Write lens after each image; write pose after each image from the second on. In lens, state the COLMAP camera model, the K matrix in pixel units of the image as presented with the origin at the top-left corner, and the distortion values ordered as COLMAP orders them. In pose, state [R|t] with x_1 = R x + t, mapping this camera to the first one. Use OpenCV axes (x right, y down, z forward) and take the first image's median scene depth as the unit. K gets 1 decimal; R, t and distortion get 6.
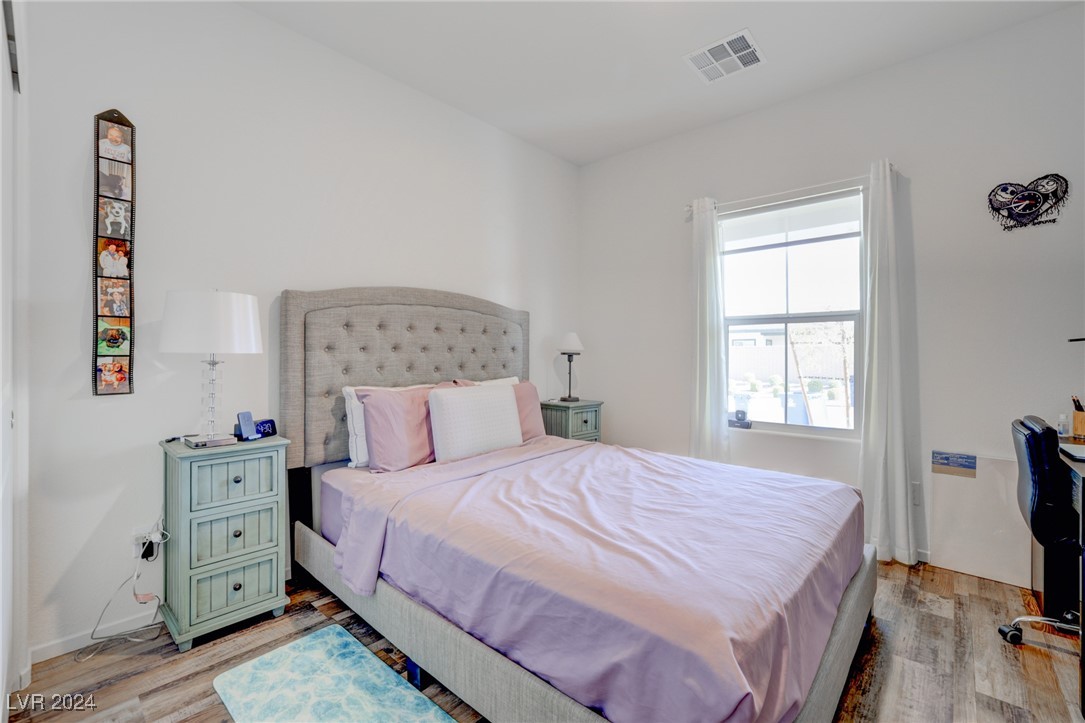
lens RADIAL K [[468.8, 0, 544.0], [0, 468.8, 358.8], [0, 0, 1]] dist [-0.040954, 0.016488]
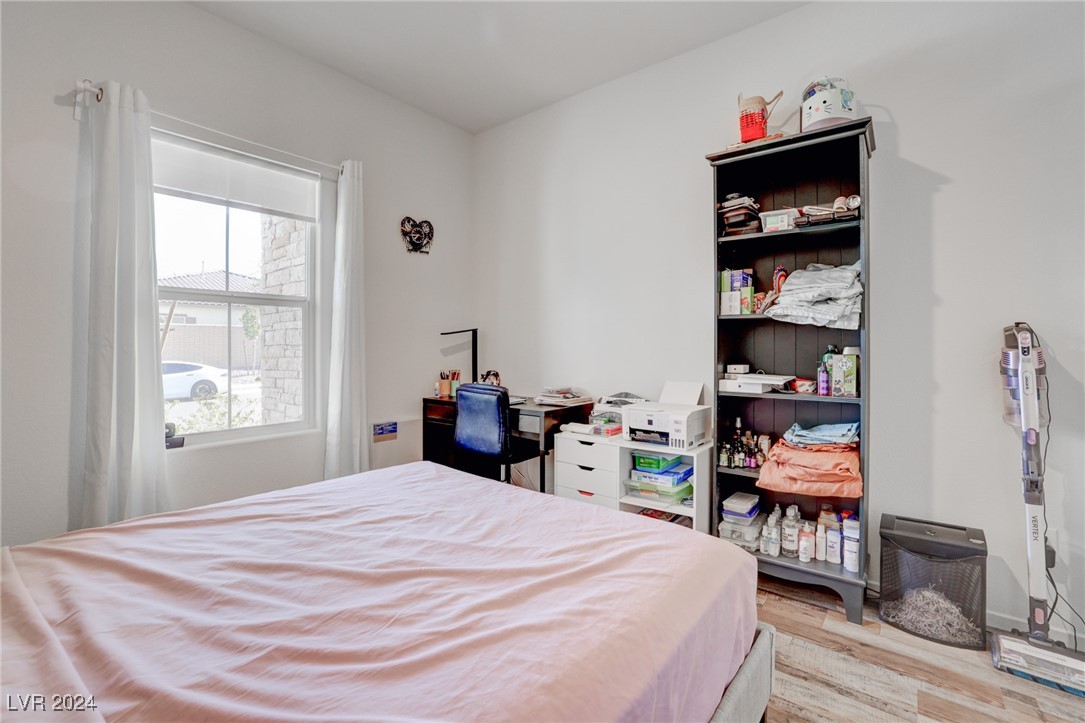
lens RADIAL K [[468.8, 0, 544.0], [0, 468.8, 358.8], [0, 0, 1]] dist [-0.040954, 0.016488]
pose [[-0.055048, -0.028000, 0.998091, -0.505077], [0.006554, 0.999575, 0.028403, -0.000263], [-0.998462, 0.008105, -0.054841, 0.850079]]
